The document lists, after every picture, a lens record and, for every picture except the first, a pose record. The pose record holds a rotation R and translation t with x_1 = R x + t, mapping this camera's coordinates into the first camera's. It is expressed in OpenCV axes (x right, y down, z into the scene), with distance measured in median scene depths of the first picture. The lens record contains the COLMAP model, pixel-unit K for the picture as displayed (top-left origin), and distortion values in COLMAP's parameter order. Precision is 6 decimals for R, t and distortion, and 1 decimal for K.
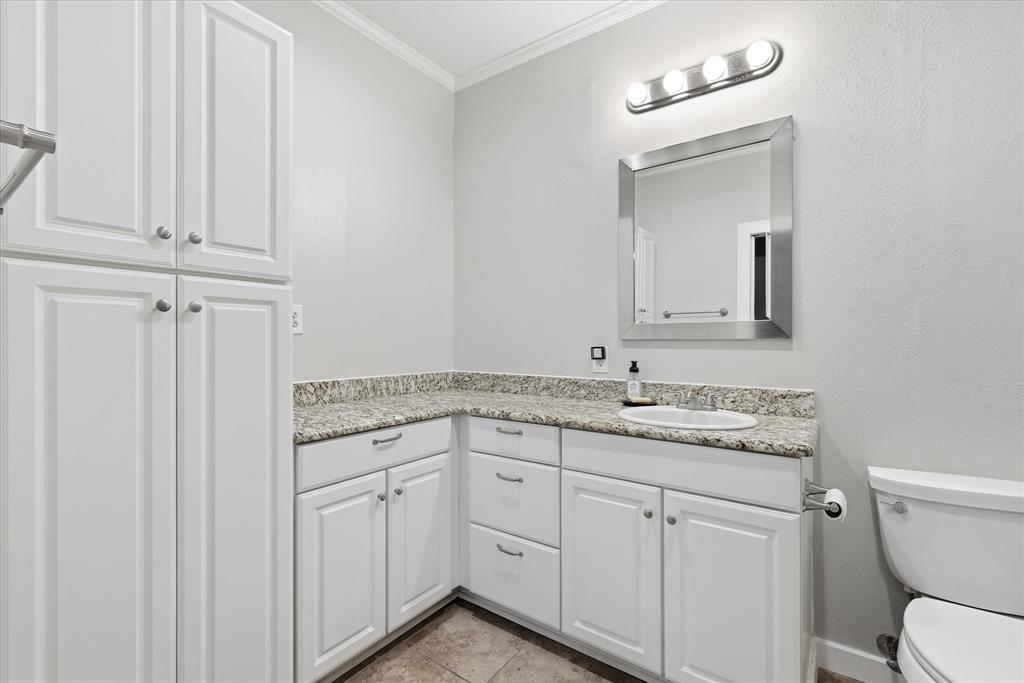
lens RADIAL K [[453.9, 0, 514.6], [0, 453.9, 337.8], [0, 0, 1]] dist [0.001552, 0.001671]
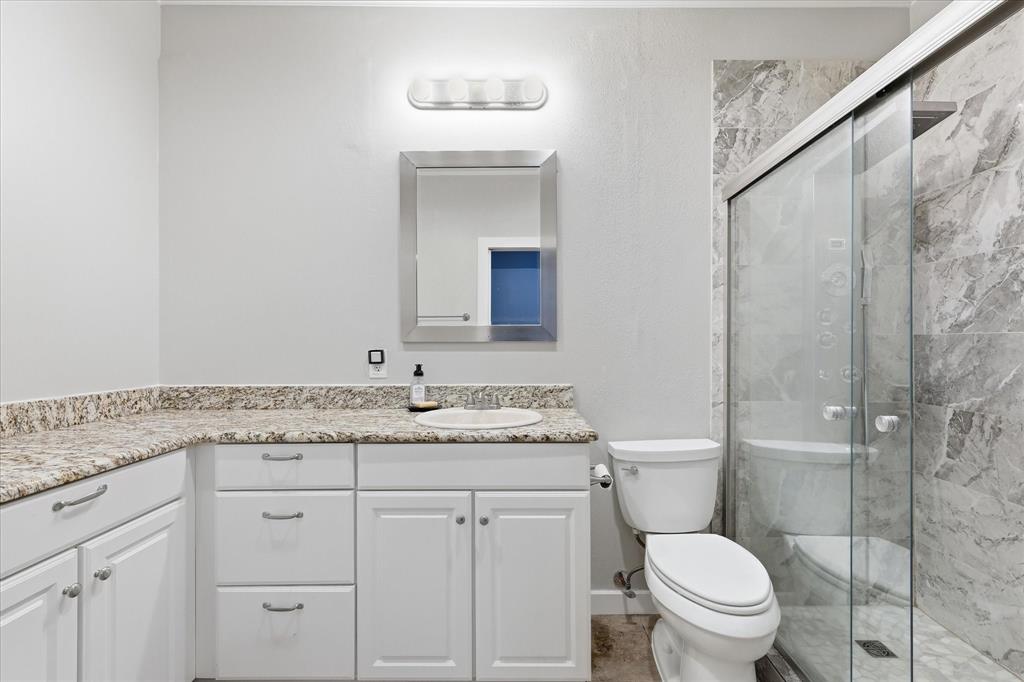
lens RADIAL K [[453.9, 0, 512.8], [0, 453.9, 338.5], [0, 0, 1]] dist [0.001552, 0.001671]
pose [[0.807521, 0.004500, 0.589822, -0.160422], [-0.001637, 0.999984, -0.005388, 0.001080], [-0.589837, 0.003385, 0.807515, 0.116979]]
